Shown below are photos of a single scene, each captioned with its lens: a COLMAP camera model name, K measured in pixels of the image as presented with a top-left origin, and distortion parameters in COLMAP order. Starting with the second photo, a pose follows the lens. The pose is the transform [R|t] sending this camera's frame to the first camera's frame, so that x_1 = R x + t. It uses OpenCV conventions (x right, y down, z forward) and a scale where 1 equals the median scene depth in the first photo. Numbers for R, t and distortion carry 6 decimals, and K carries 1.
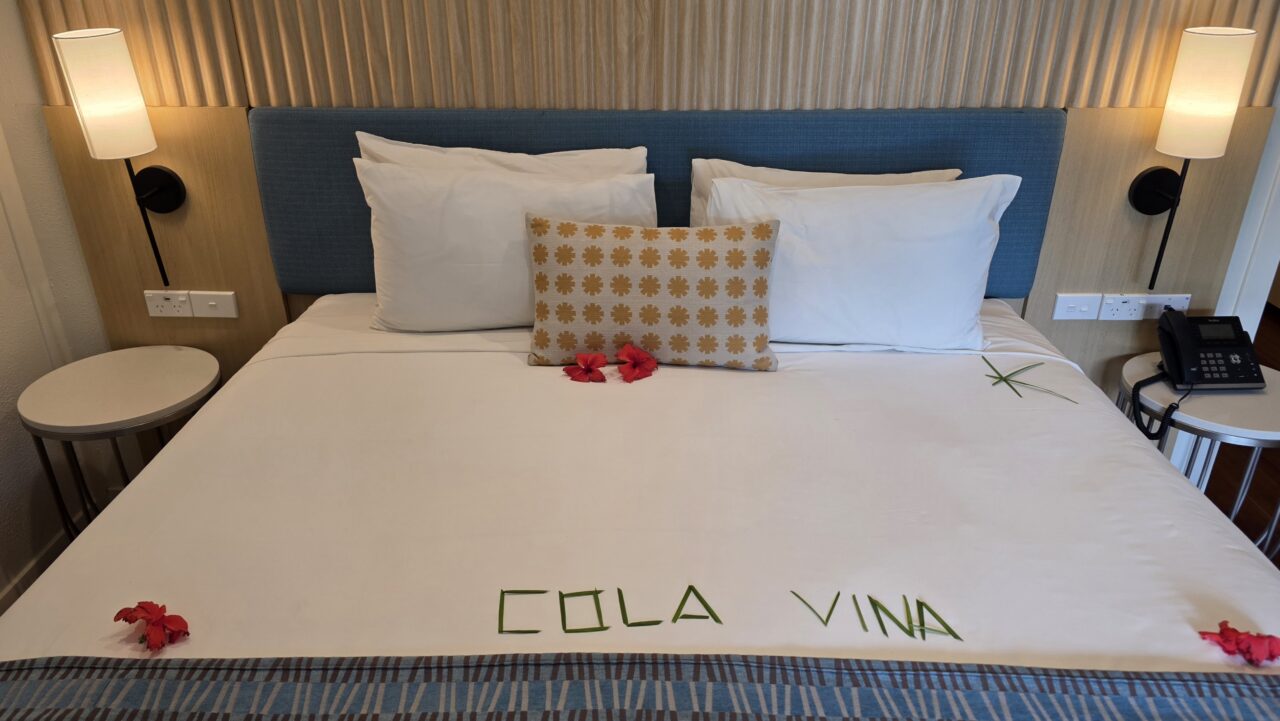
lens RADIAL K [[884.8, 0, 640.0], [0, 884.8, 360.5], [0, 0, 1]] dist [0.096583, -0.110065]
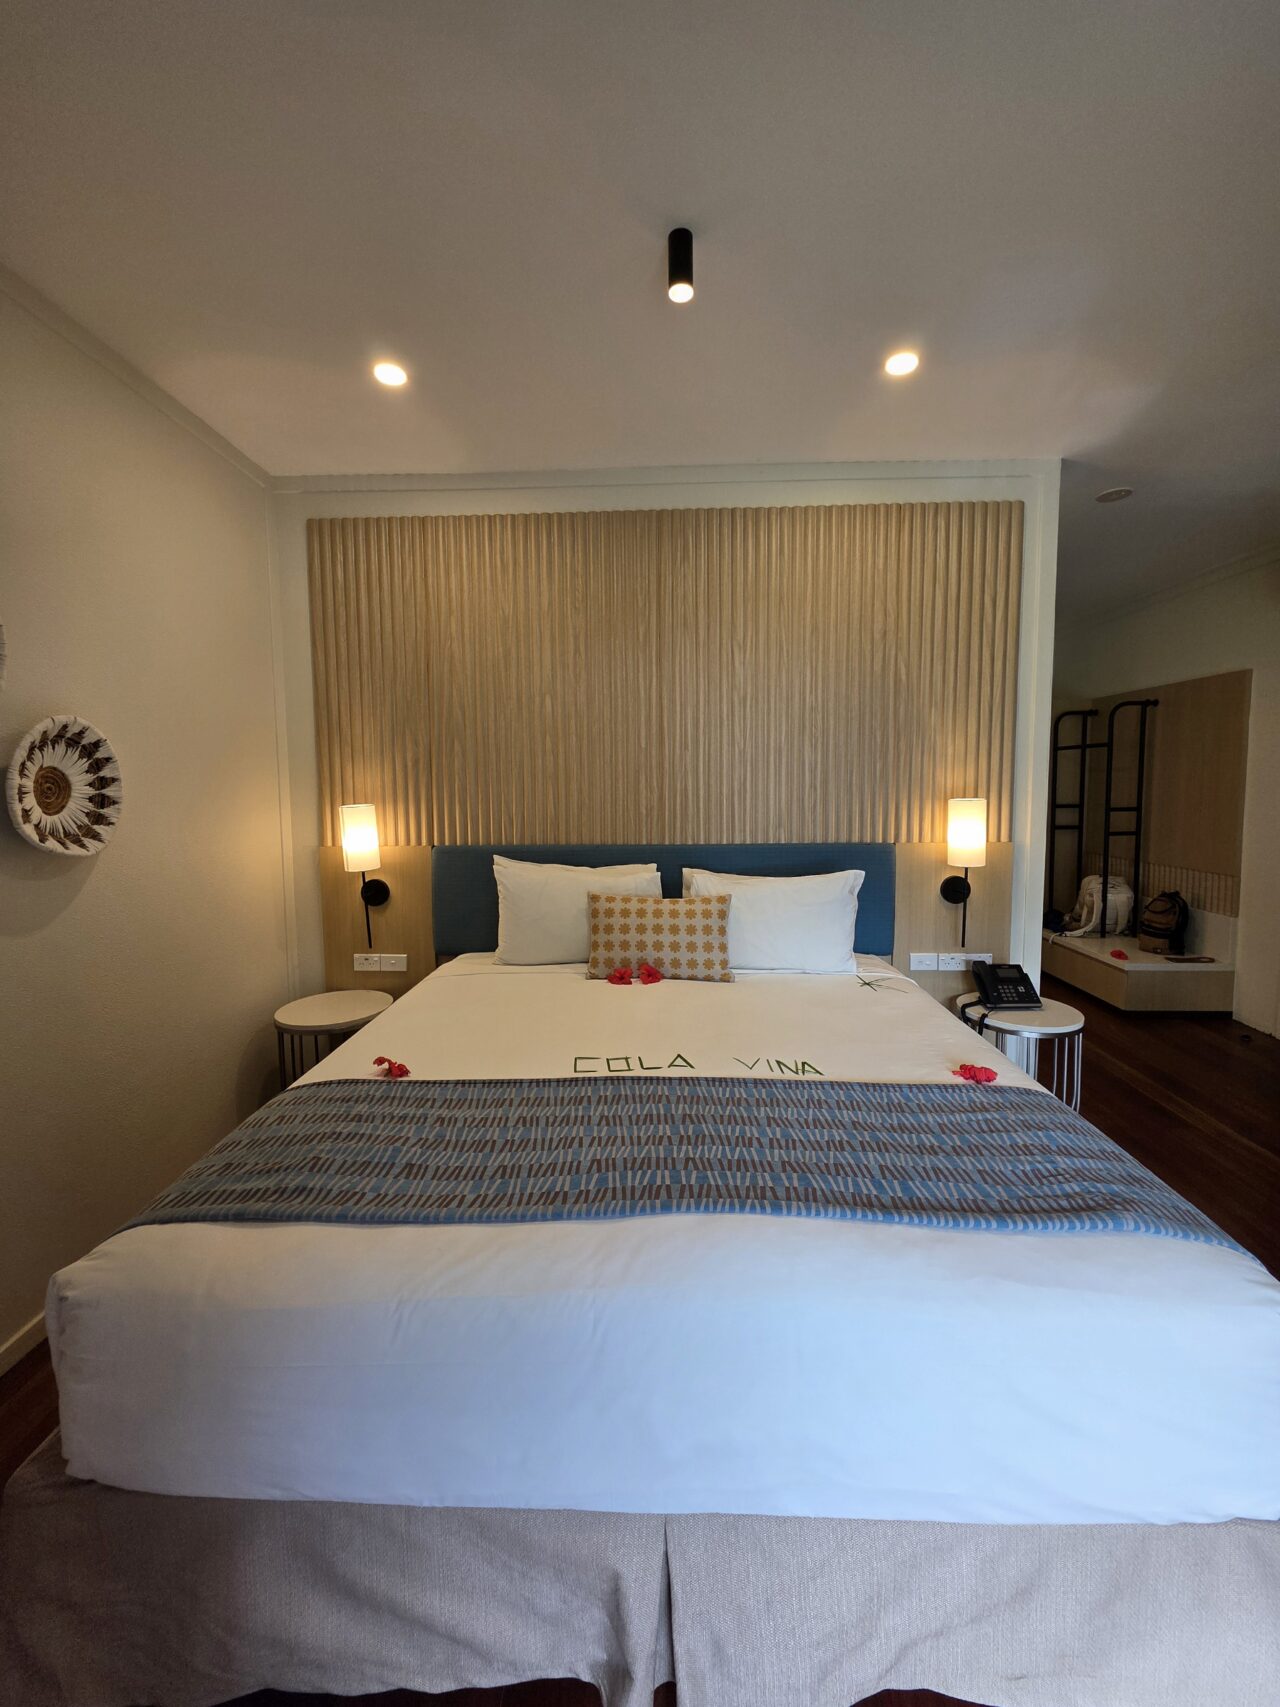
lens RADIAL K [[692.0, 0, 642.4], [0, 692.0, 815.9], [0, 0, 1]] dist [-0.001033, -0.000012]
pose [[0.999759, -0.005799, -0.021190, 0.010552], [-0.002843, 0.922271, -0.386534, 0.231252], [0.021785, 0.386500, 0.922032, -0.330785]]
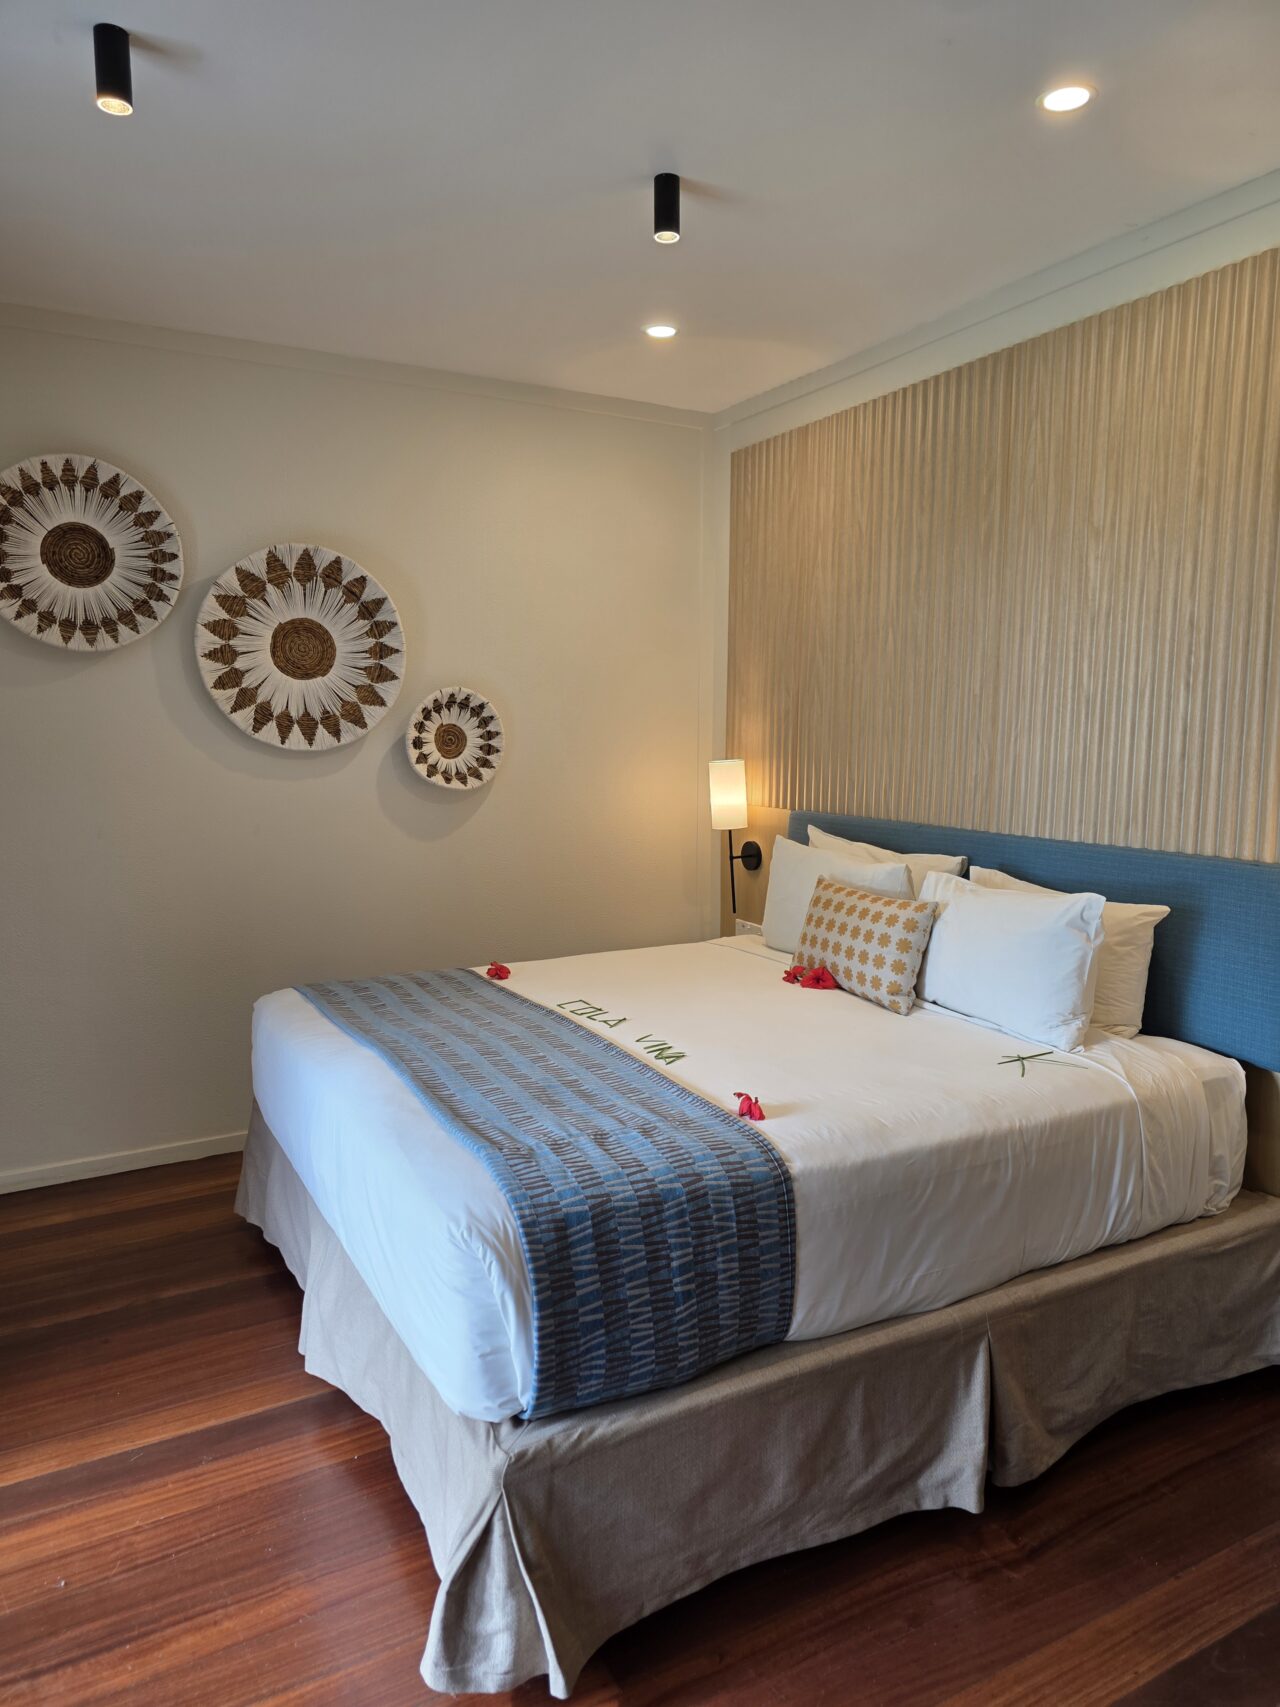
lens RADIAL K [[1153.2, 0, 640.0], [0, 1153.2, 853.5], [0, 0, 1]] dist [0.035570, -0.044699]
pose [[0.489953, 0.103651, -0.865565, 1.401723], [-0.378185, 0.919879, -0.103916, 0.115576], [0.785444, 0.378257, 0.489897, -0.191882]]
